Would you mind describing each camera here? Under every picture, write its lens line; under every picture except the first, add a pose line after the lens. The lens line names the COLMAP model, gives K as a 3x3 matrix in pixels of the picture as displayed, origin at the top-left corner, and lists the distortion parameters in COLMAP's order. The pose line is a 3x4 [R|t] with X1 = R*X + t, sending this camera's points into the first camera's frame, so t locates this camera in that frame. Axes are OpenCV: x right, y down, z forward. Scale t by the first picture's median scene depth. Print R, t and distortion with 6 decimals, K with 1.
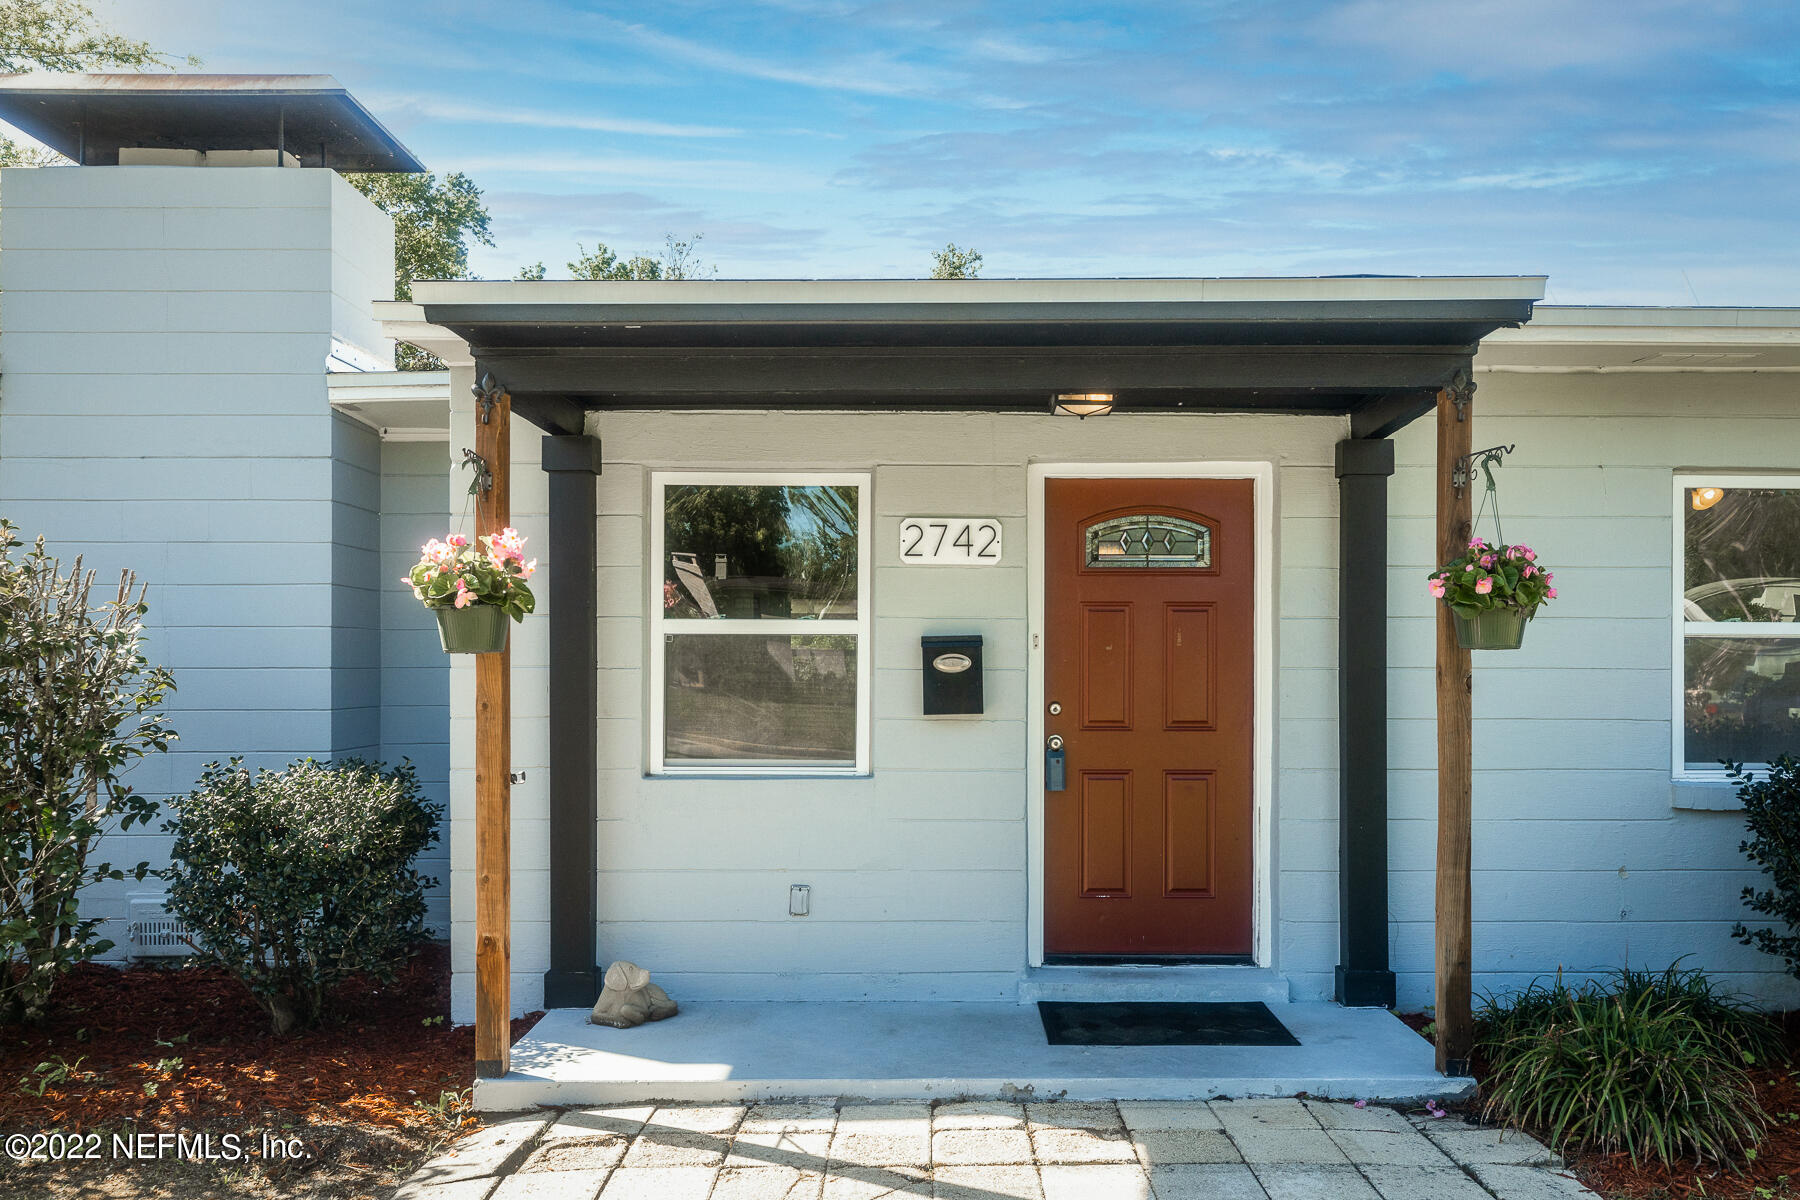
lens RADIAL K [[1367.1, 0, 924.8], [0, 1367.1, 619.4], [0, 0, 1]] dist [-0.000045, 0.003593]
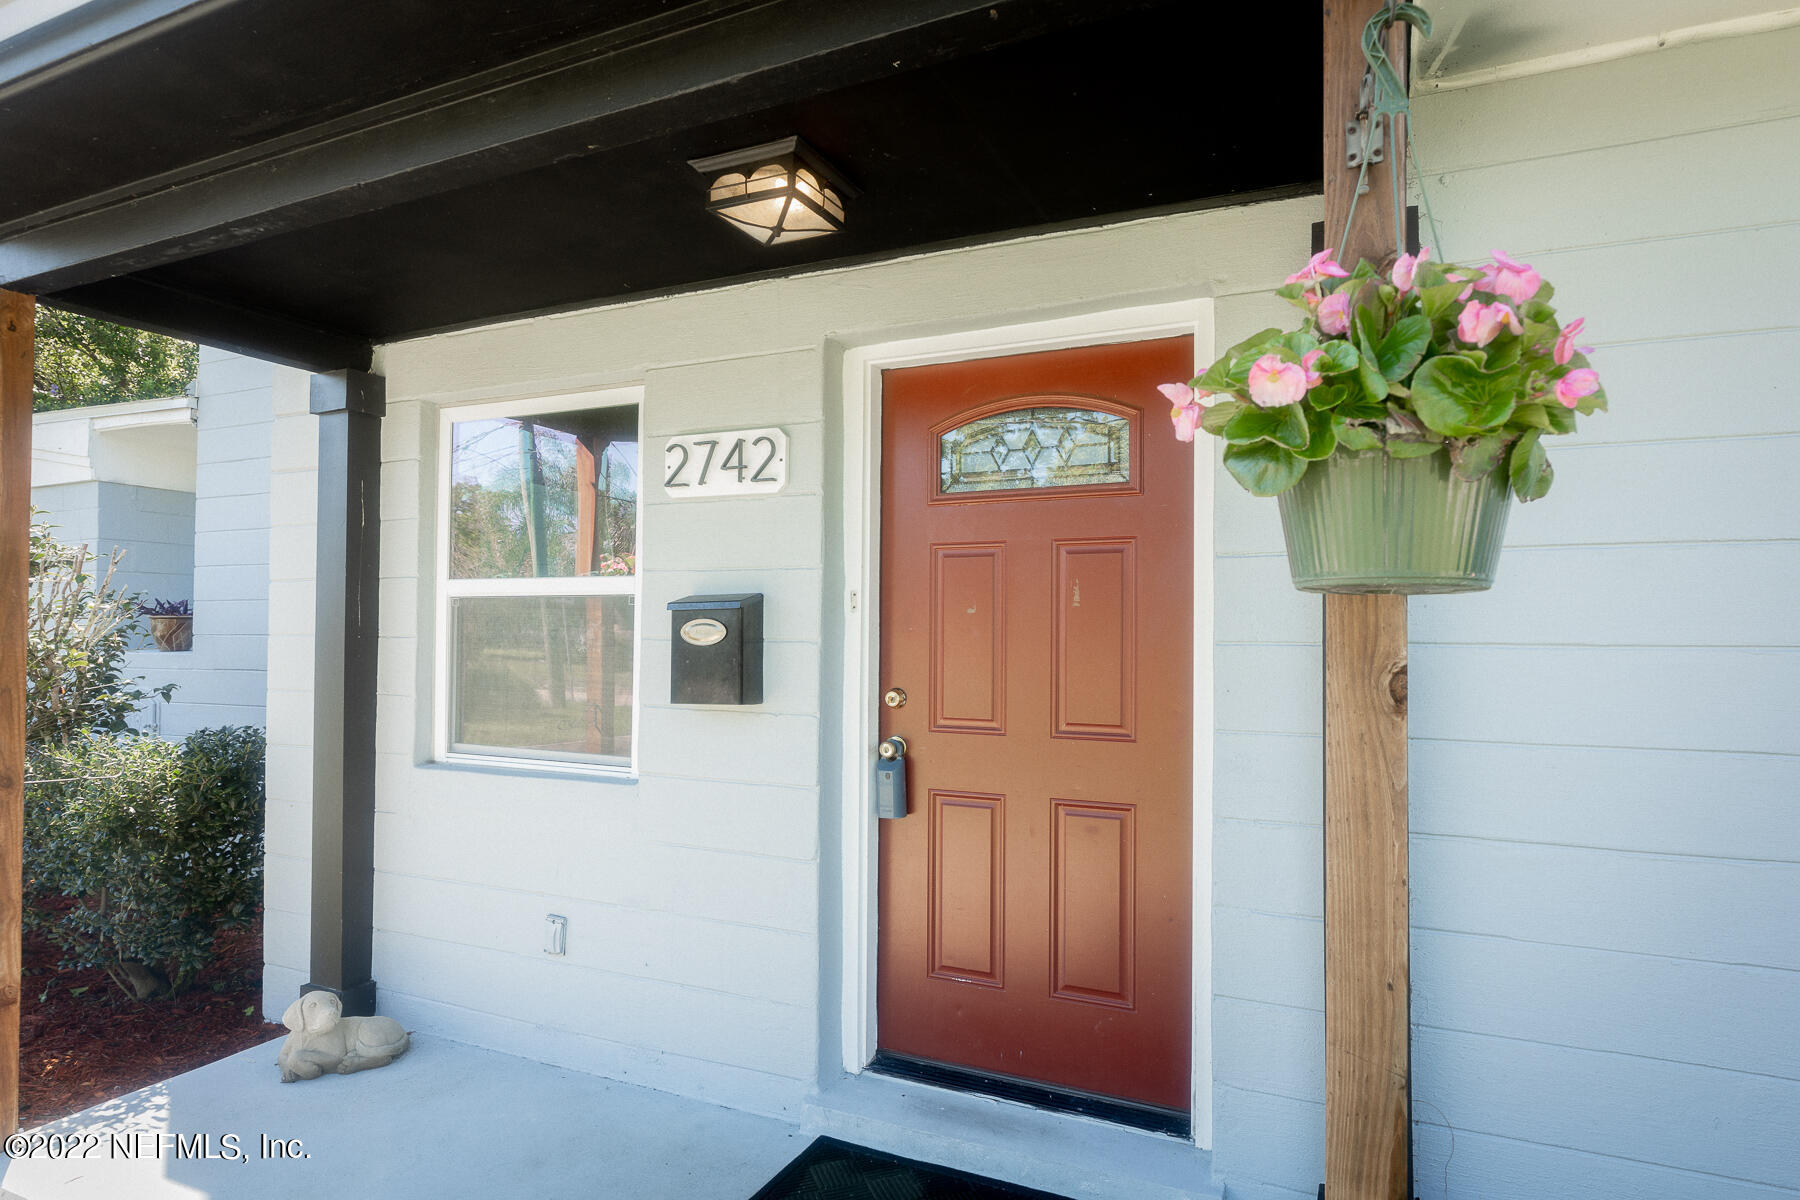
lens RADIAL K [[966.4, 0, 885.9], [0, 966.4, 601.0], [0, 0, 1]] dist [0.002525, 0.000402]
pose [[0.899185, -0.011318, -0.437423, 0.318913], [0.009954, 0.999936, -0.005411, 0.019050], [0.437456, 0.000511, 0.899240, 0.578282]]
